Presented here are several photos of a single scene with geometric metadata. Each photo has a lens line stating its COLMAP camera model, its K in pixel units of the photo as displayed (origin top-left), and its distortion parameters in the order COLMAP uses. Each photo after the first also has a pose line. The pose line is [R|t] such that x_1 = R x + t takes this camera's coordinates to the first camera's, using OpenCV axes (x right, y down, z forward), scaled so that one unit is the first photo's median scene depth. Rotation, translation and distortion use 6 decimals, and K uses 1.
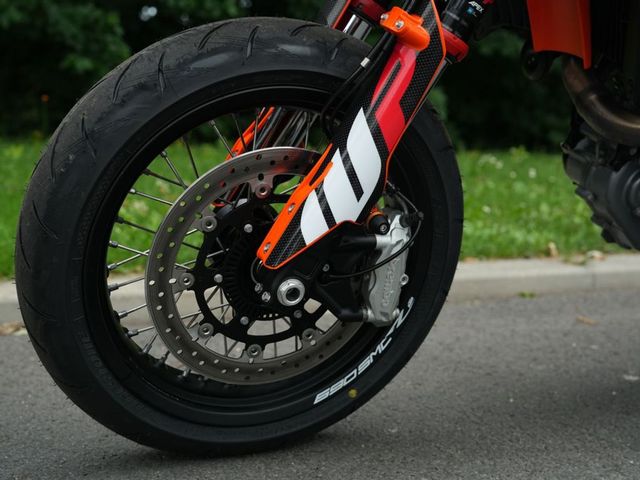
lens RADIAL K [[997.3, 0, 320.0], [0, 997.3, 240.0], [0, 0, 1]] dist [-0.103917, 0.954023]
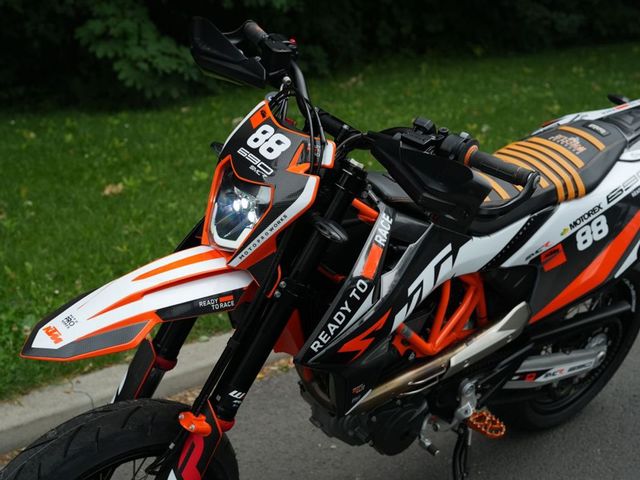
lens RADIAL K [[997.3, 0, 320.0], [0, 997.3, 240.0], [0, 0, 1]] dist [-0.103917, 0.954023]
pose [[0.967545, -0.112615, 0.226217, -0.043800], [0.075118, 0.982916, 0.168028, -0.684466], [-0.241275, -0.145581, 0.959475, -0.485611]]
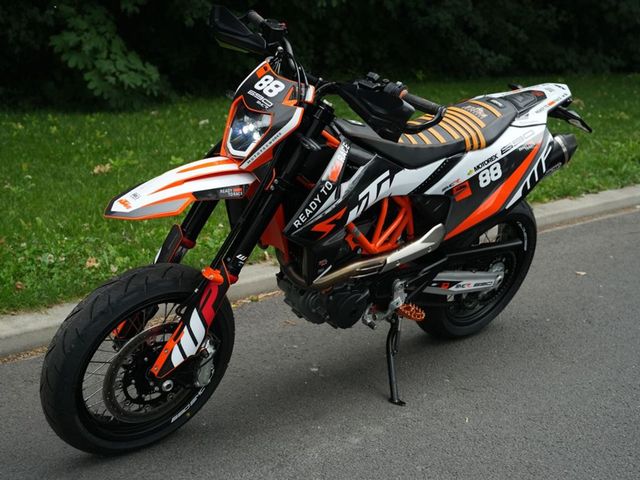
lens RADIAL K [[997.3, 0, 320.0], [0, 997.3, 240.0], [0, 0, 1]] dist [-0.103917, 0.954023]
pose [[0.955203, -0.077024, 0.285751, -0.306420], [0.037334, 0.989186, 0.141835, -0.561577], [-0.293586, -0.124813, 0.947750, -1.170144]]
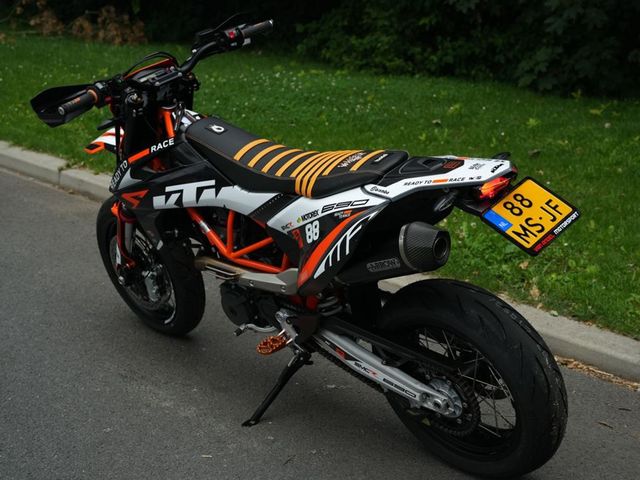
lens RADIAL K [[997.3, 0, 320.0], [0, 997.3, 240.0], [0, 0, 1]] dist [-0.103917, 0.954023]
pose [[0.344275, 0.256160, -0.903248, 2.867504], [-0.119025, 0.966206, 0.228648, -0.828705], [0.931294, 0.028791, 0.363130, 0.415746]]
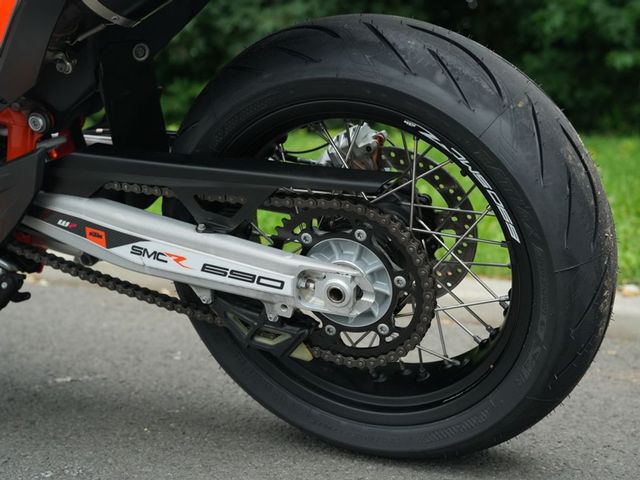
lens RADIAL K [[997.3, 0, 320.0], [0, 997.3, 240.0], [0, 0, 1]] dist [-0.103917, 0.954023]
pose [[0.628811, 0.080966, -0.773331, 1.801371], [-0.079477, 0.996047, 0.039660, -0.089530], [0.773485, 0.036524, 0.632761, 0.833399]]
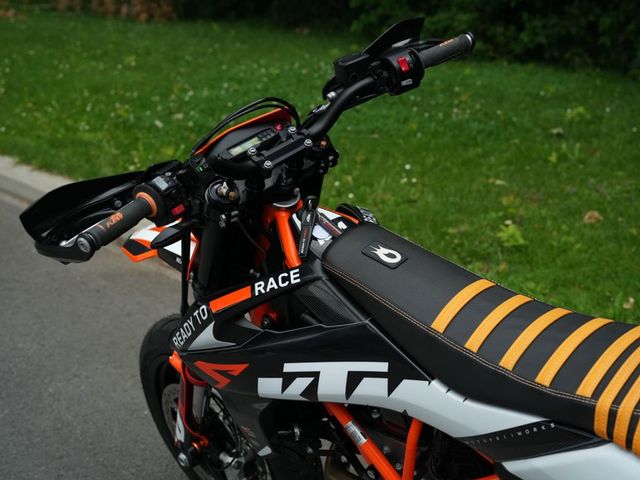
lens RADIAL K [[997.3, 0, 320.0], [0, 997.3, 240.0], [0, 0, 1]] dist [-0.103917, 0.954023]
pose [[0.327812, 0.287080, -0.900069, 1.575867], [-0.116120, 0.957733, 0.263180, -0.841509], [0.937579, 0.018243, 0.347292, 0.548825]]
